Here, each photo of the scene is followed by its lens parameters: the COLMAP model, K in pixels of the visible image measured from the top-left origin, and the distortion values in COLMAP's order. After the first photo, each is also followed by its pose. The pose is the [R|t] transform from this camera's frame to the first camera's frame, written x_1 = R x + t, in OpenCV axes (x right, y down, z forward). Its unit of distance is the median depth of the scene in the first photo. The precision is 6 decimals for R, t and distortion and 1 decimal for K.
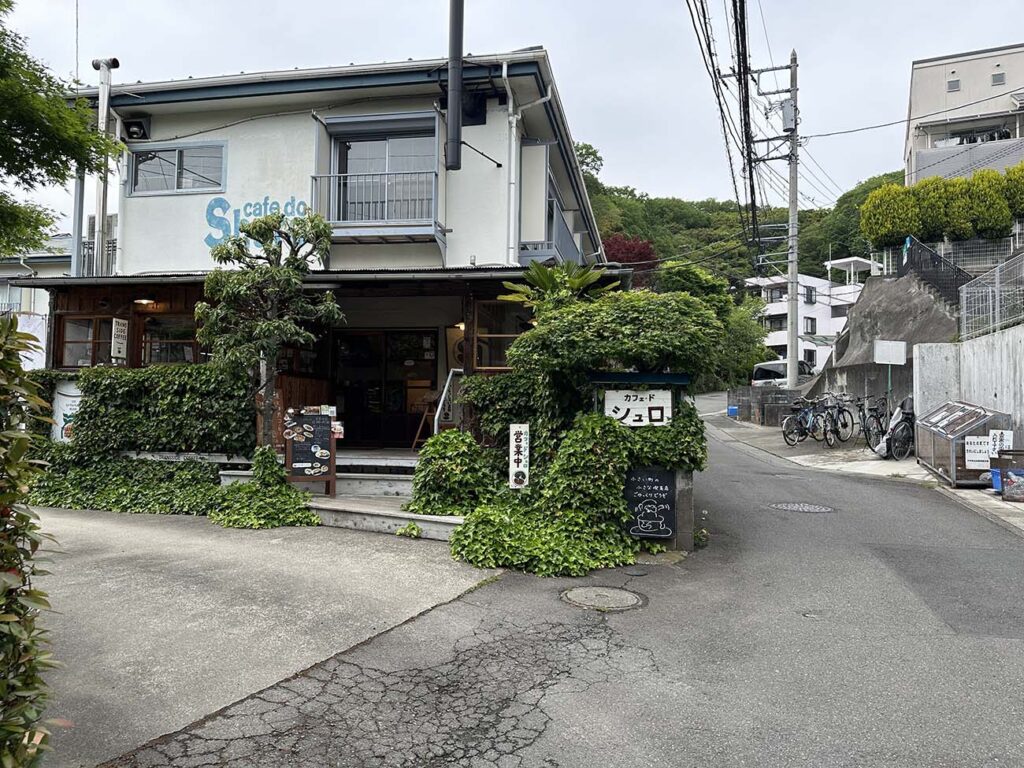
lens RADIAL K [[717.0, 0, 516.2], [0, 717.0, 380.4], [0, 0, 1]] dist [0.123604, -0.195935]
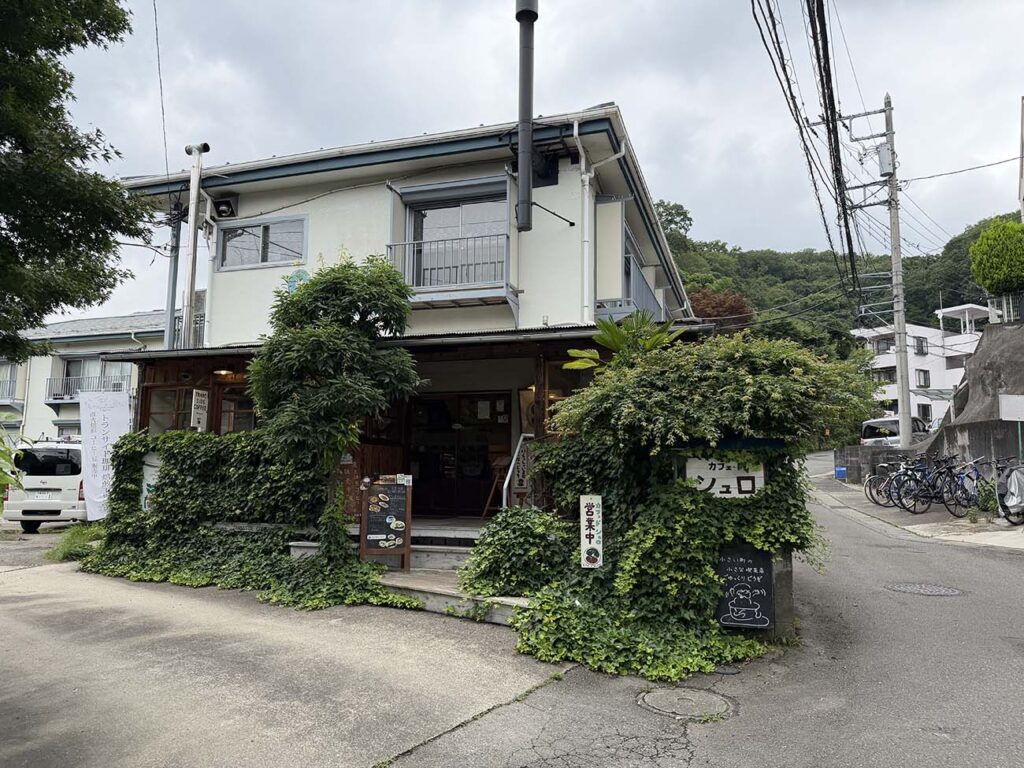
lens RADIAL K [[718.6, 0, 512.0], [0, 718.6, 384.0], [0, 0, 1]] dist [0.084562, -0.122428]
pose [[0.991249, -0.021934, -0.130168, 0.018743], [0.011810, 0.996879, -0.078050, -0.007053], [0.131474, 0.075830, 0.988415, 0.046070]]
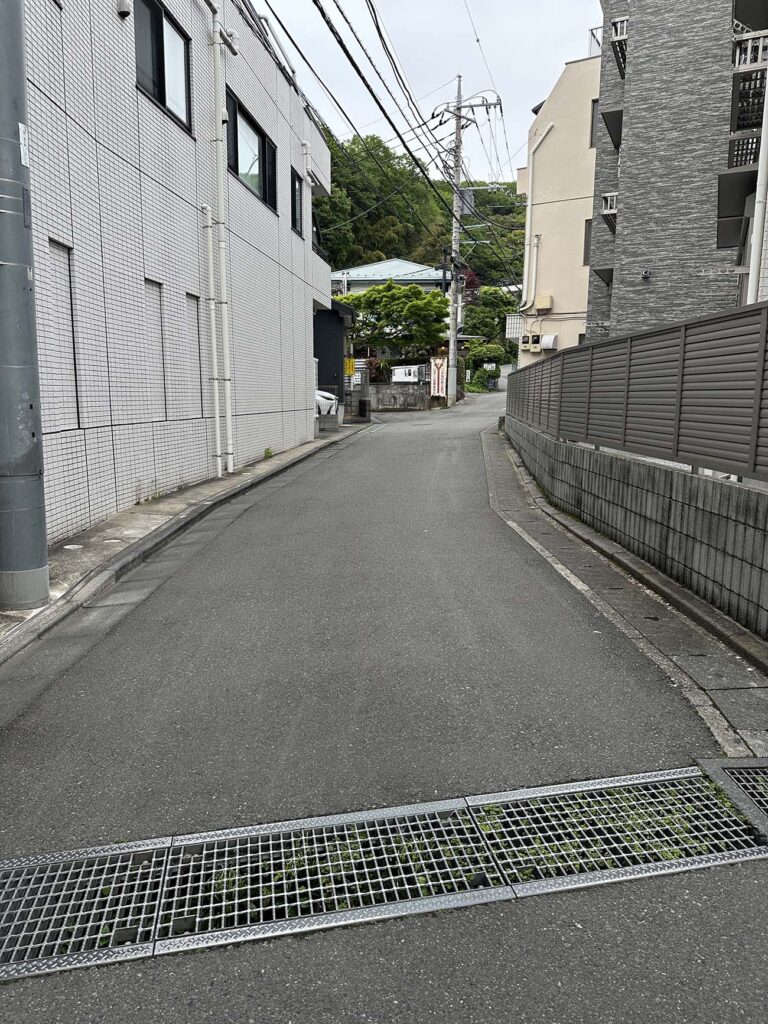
lens RADIAL K [[717.0, 0, 369.8], [0, 717.0, 515.7], [0, 0, 1]] dist [0.123604, -0.195935]
pose [[0.997035, -0.022400, 0.073611, -0.807817], [0.005802, 0.975851, 0.218358, -0.043320], [-0.076725, -0.217284, 0.973088, -3.137720]]
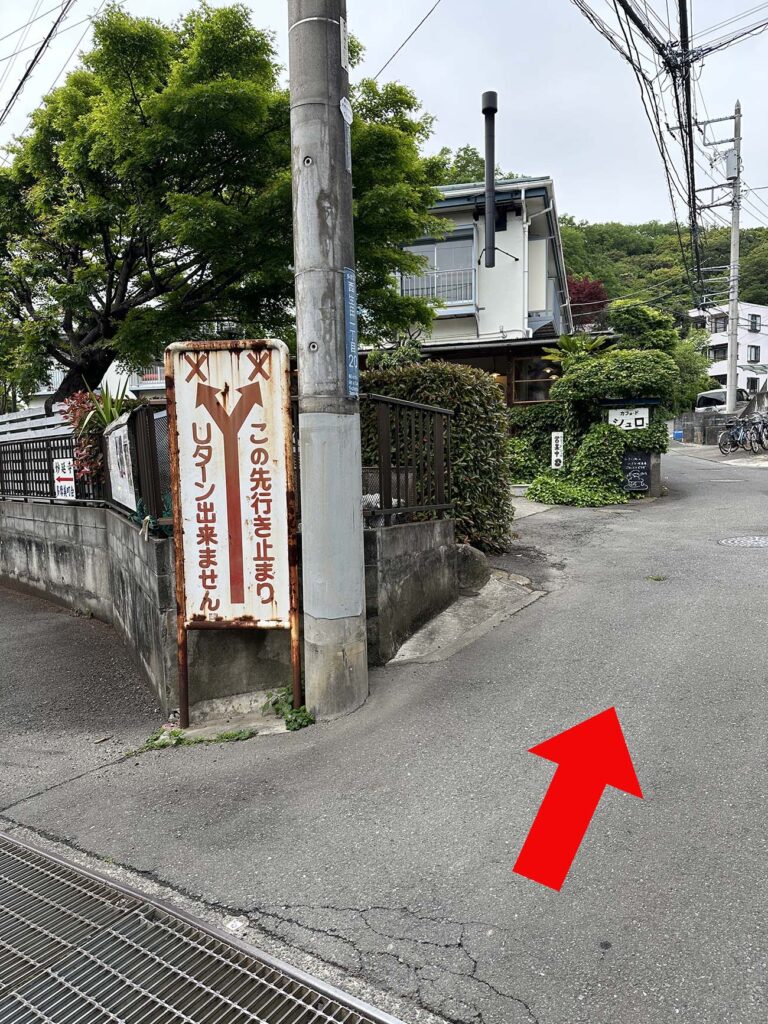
lens RADIAL K [[724.5, 0, 383.5], [0, 724.5, 526.2], [0, 0, 1]] dist [0.053665, -0.070005]
pose [[0.995591, -0.029346, -0.089089, -0.179261], [0.041352, 0.989836, 0.136068, 0.019967], [0.084191, -0.139152, 0.986686, -0.546763]]
